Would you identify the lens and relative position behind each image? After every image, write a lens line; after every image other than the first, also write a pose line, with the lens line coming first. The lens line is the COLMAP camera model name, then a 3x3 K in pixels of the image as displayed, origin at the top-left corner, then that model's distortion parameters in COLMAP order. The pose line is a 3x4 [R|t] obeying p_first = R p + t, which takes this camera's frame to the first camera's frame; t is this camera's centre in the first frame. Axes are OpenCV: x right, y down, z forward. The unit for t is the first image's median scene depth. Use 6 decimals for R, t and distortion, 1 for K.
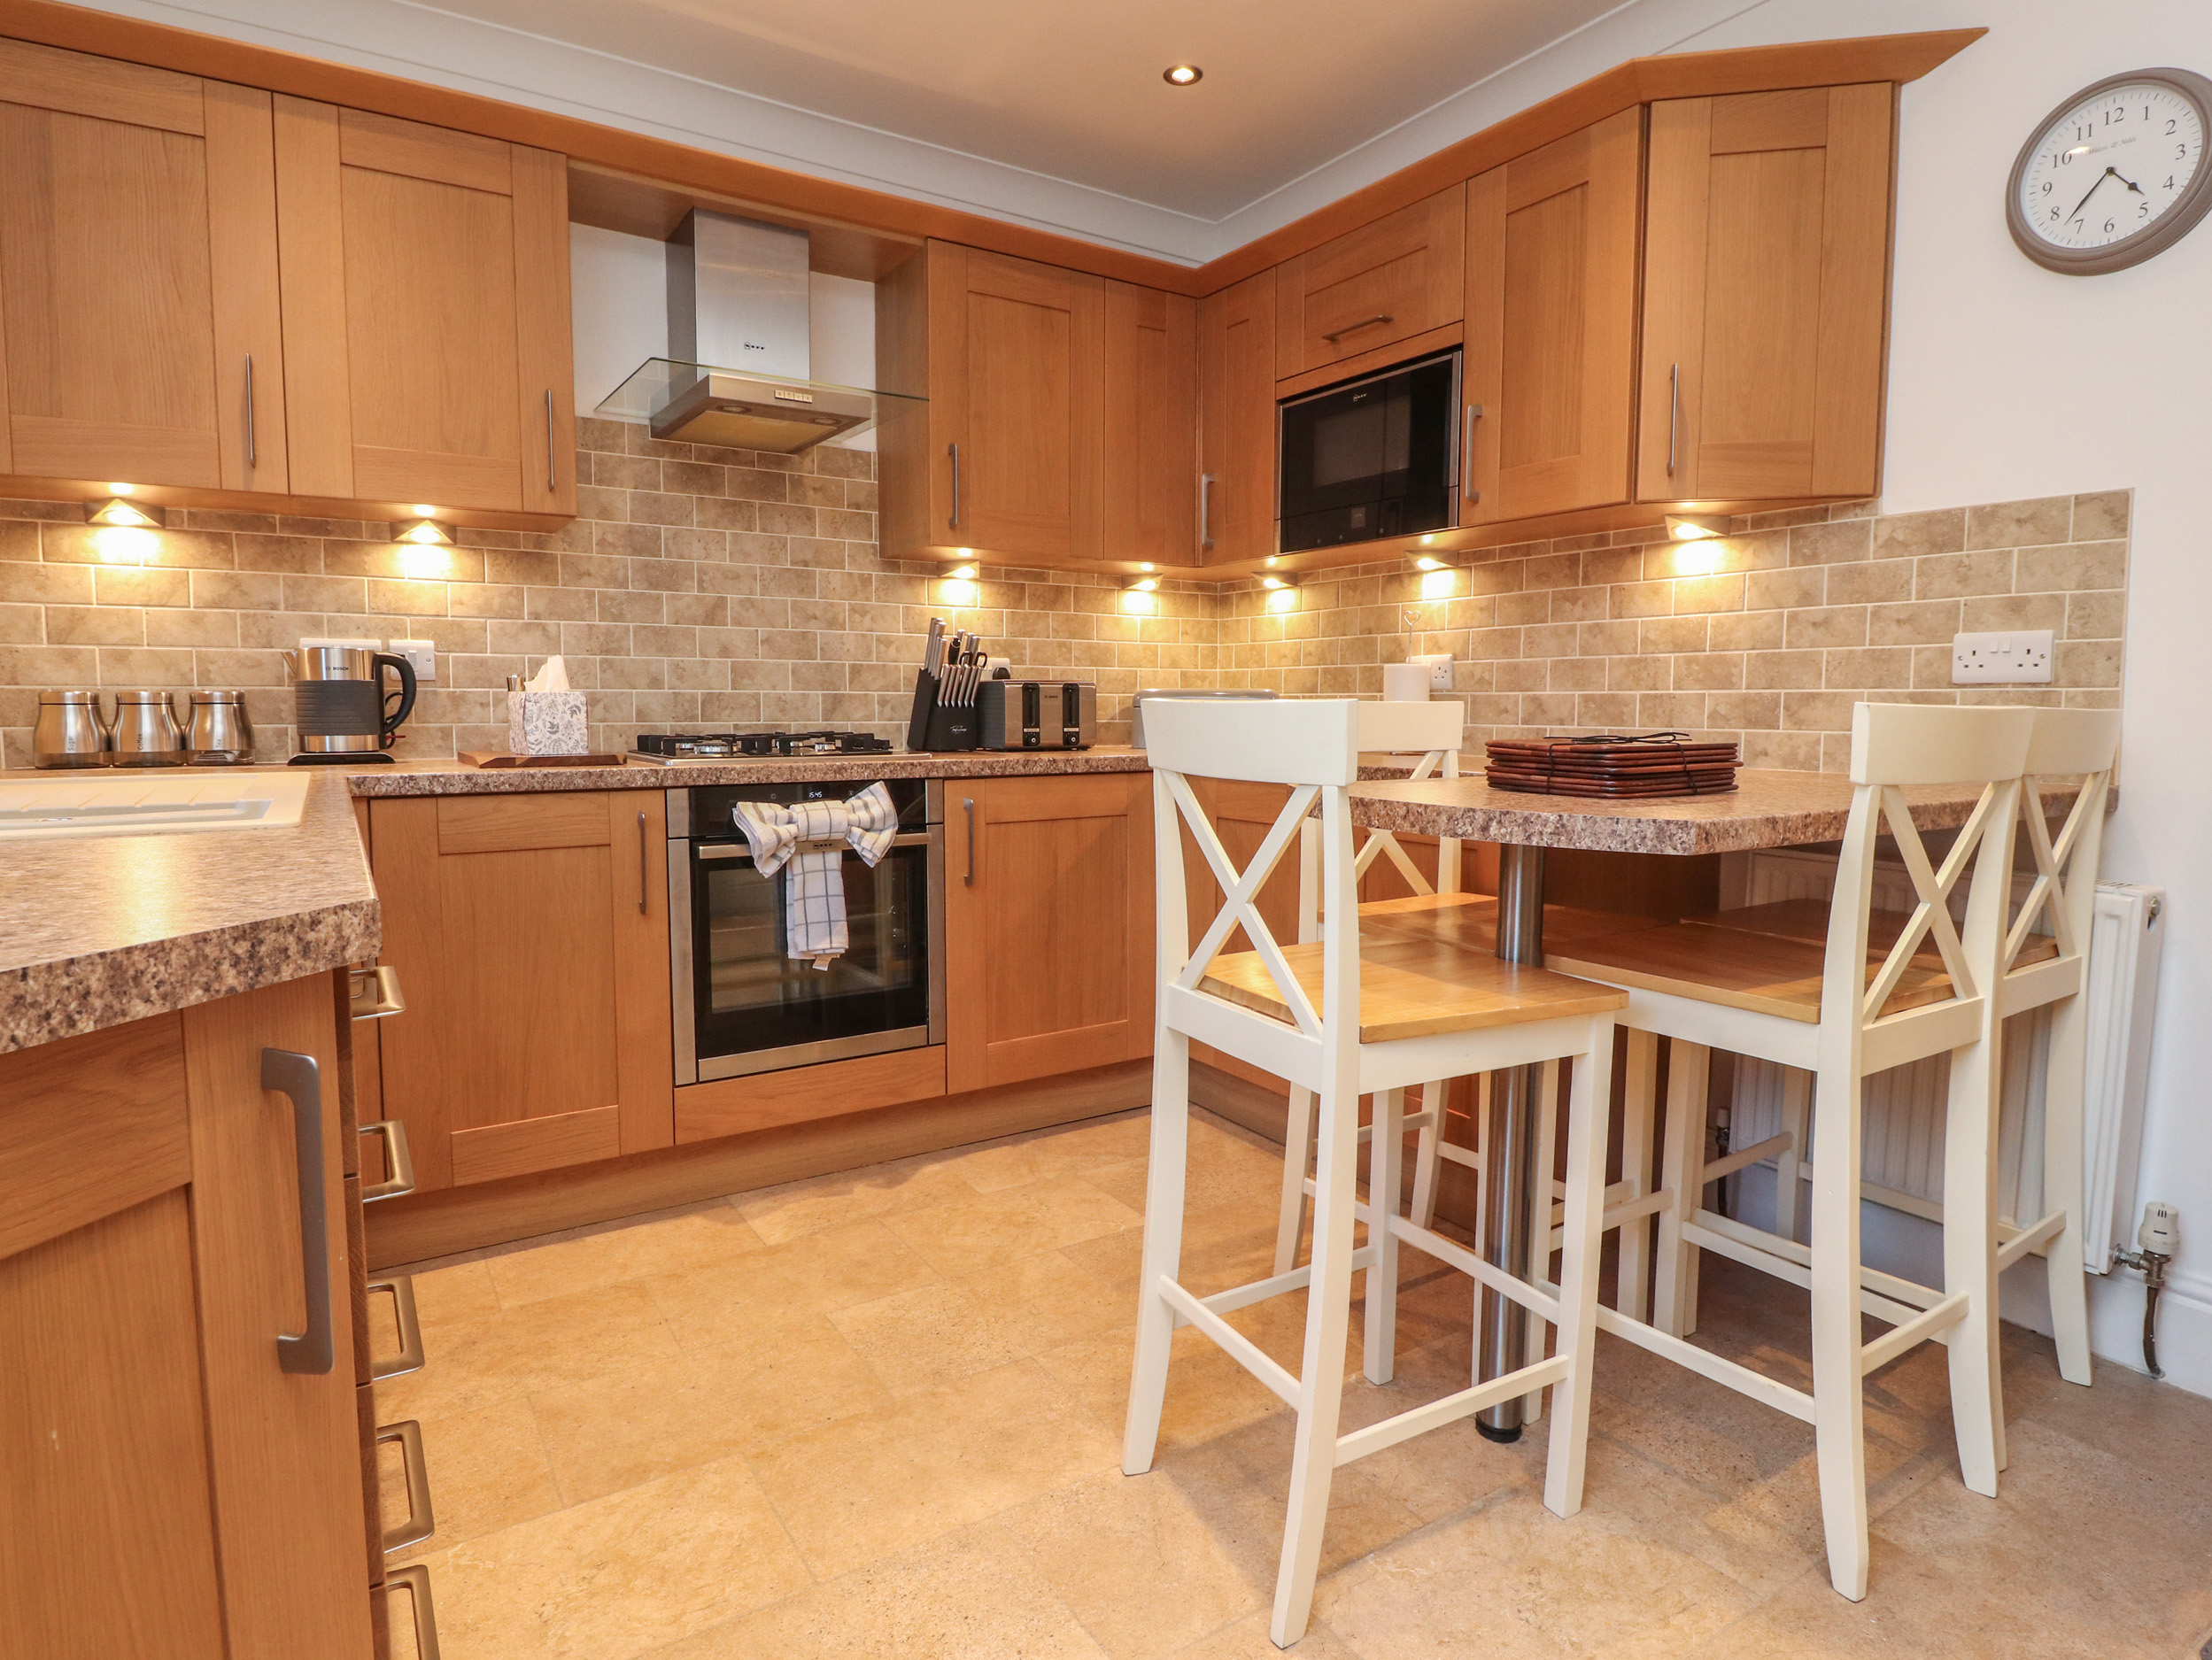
lens RADIAL K [[1218.5, 0, 1111.3], [0, 1218.5, 818.4], [0, 0, 1]] dist [-0.006010, -0.004866]
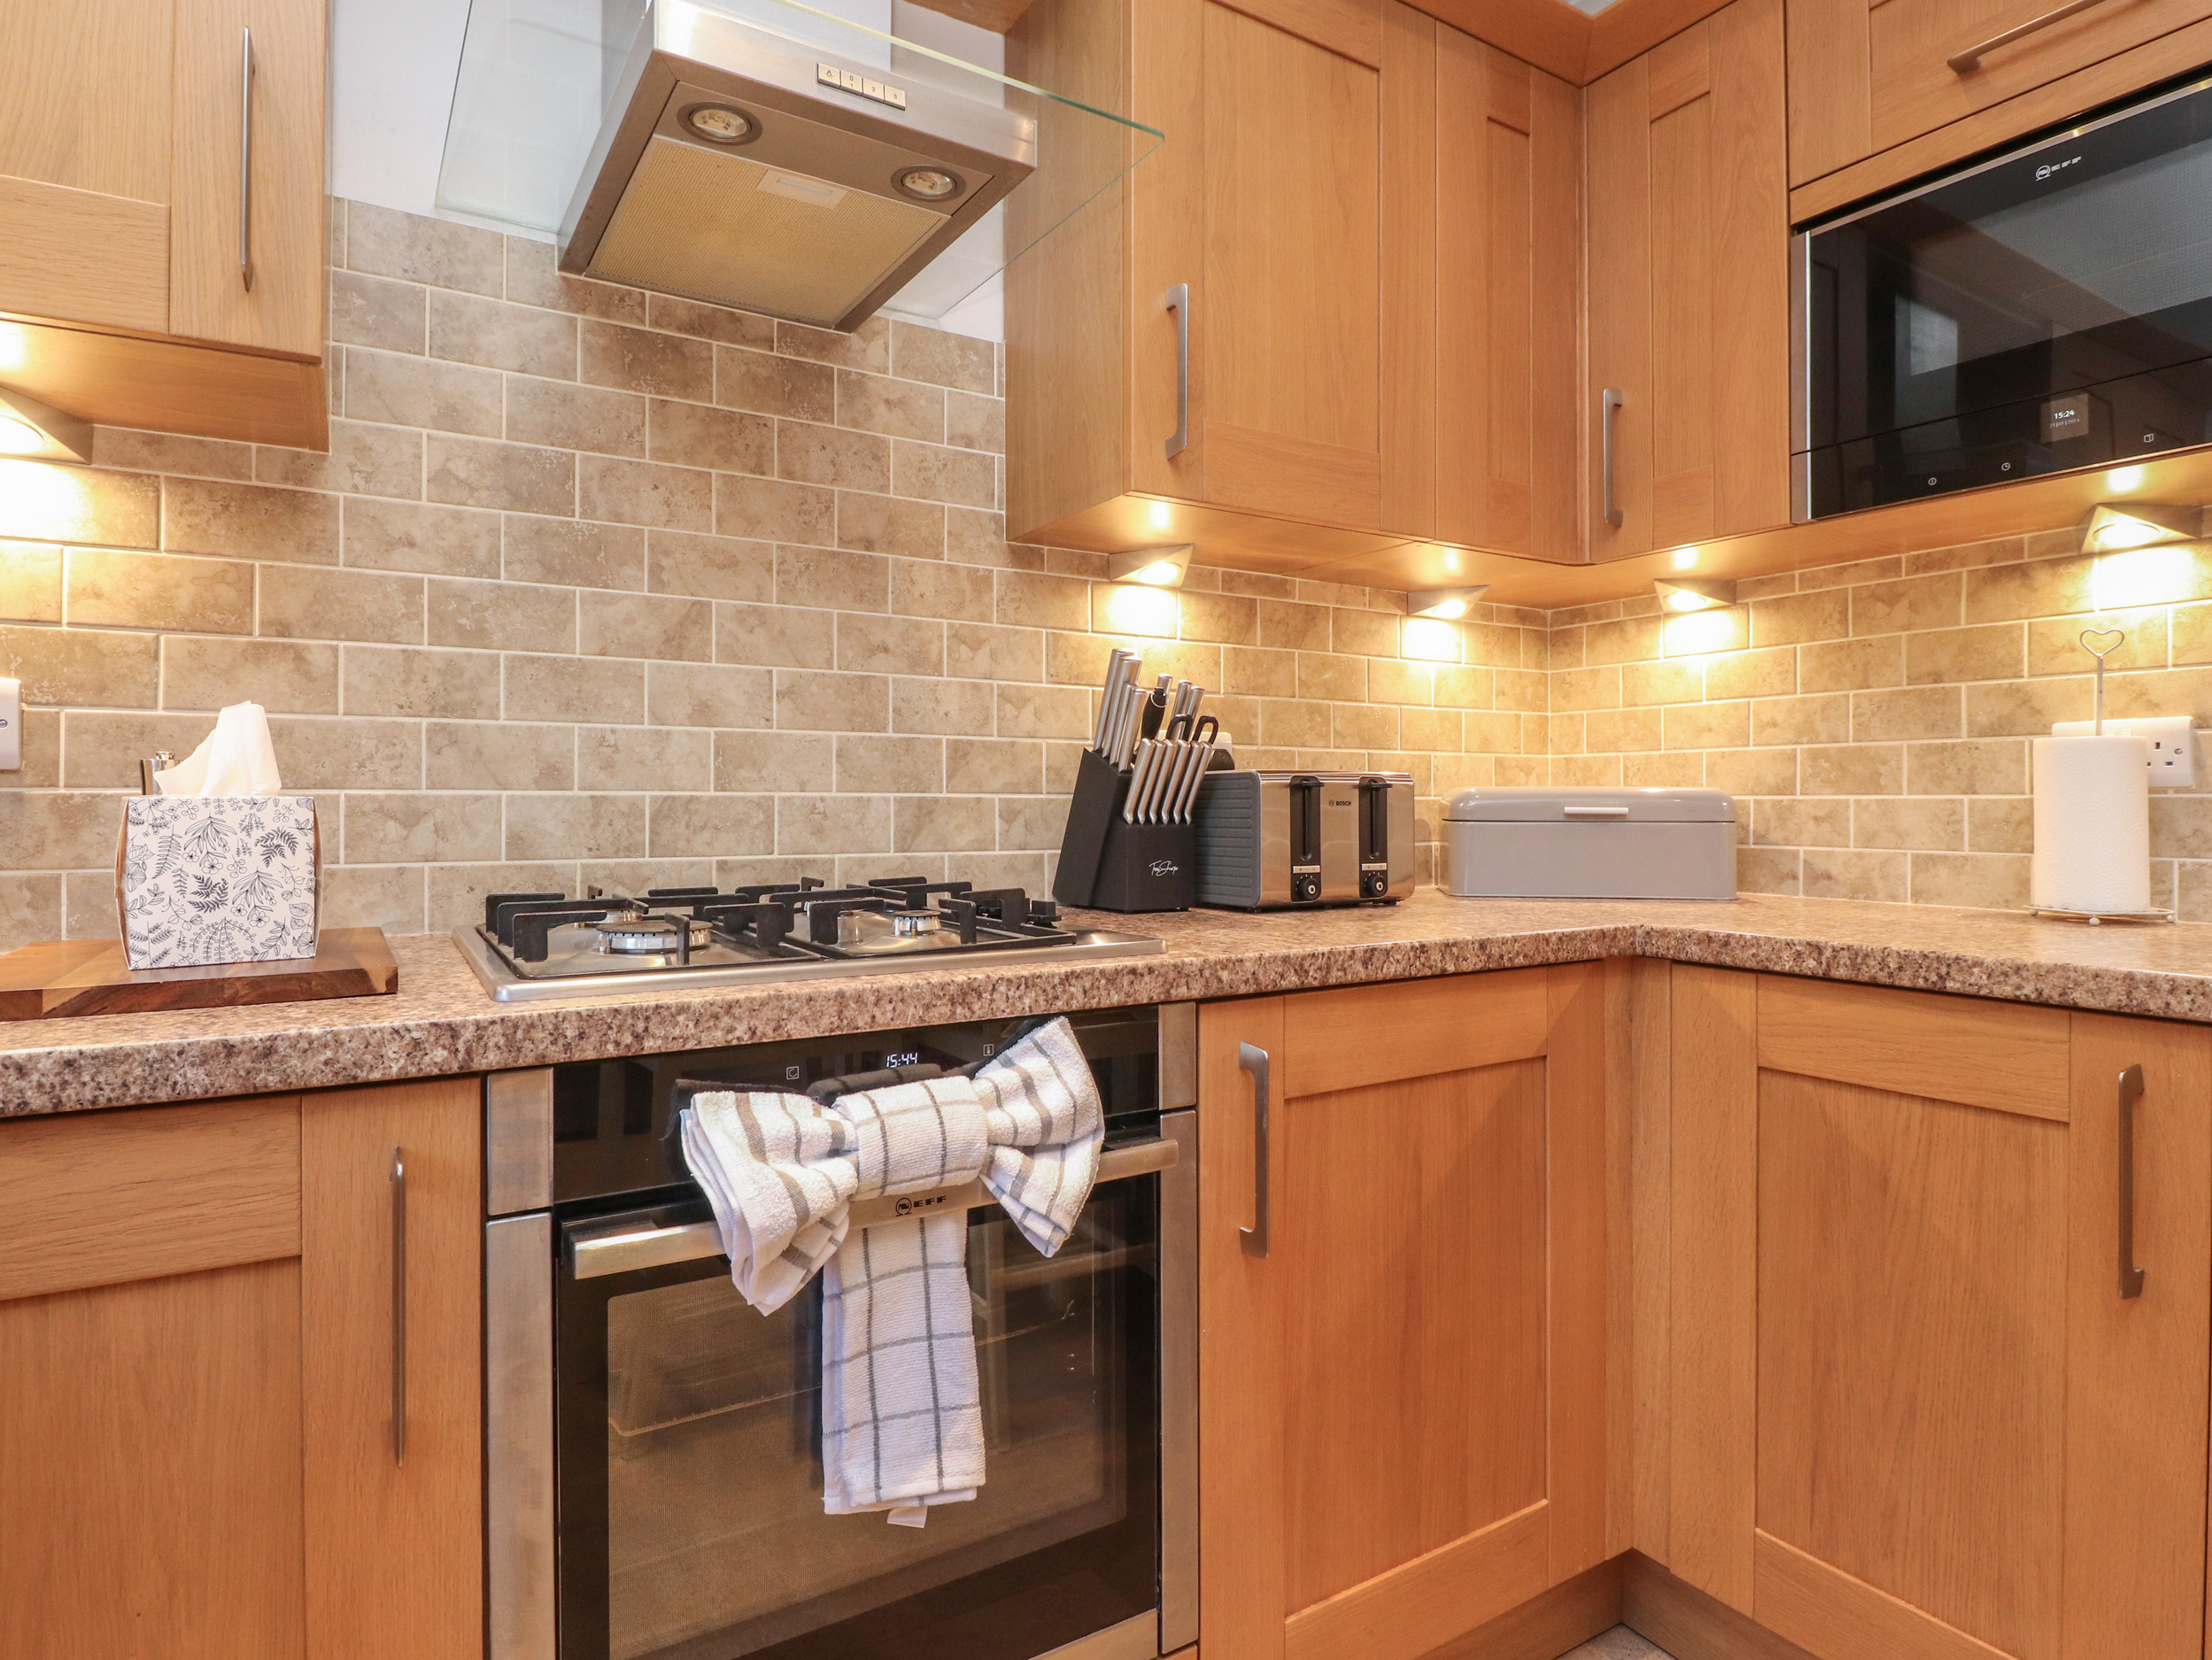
lens RADIAL K [[1218.5, 0, 1104.5], [0, 1218.5, 822.6], [0, 0, 1]] dist [-0.006010, -0.004866]
pose [[0.999634, -0.000797, -0.027049, -0.148727], [-0.001317, 0.996947, -0.078068, -0.057383], [0.027029, 0.078075, 0.996581, 0.541180]]
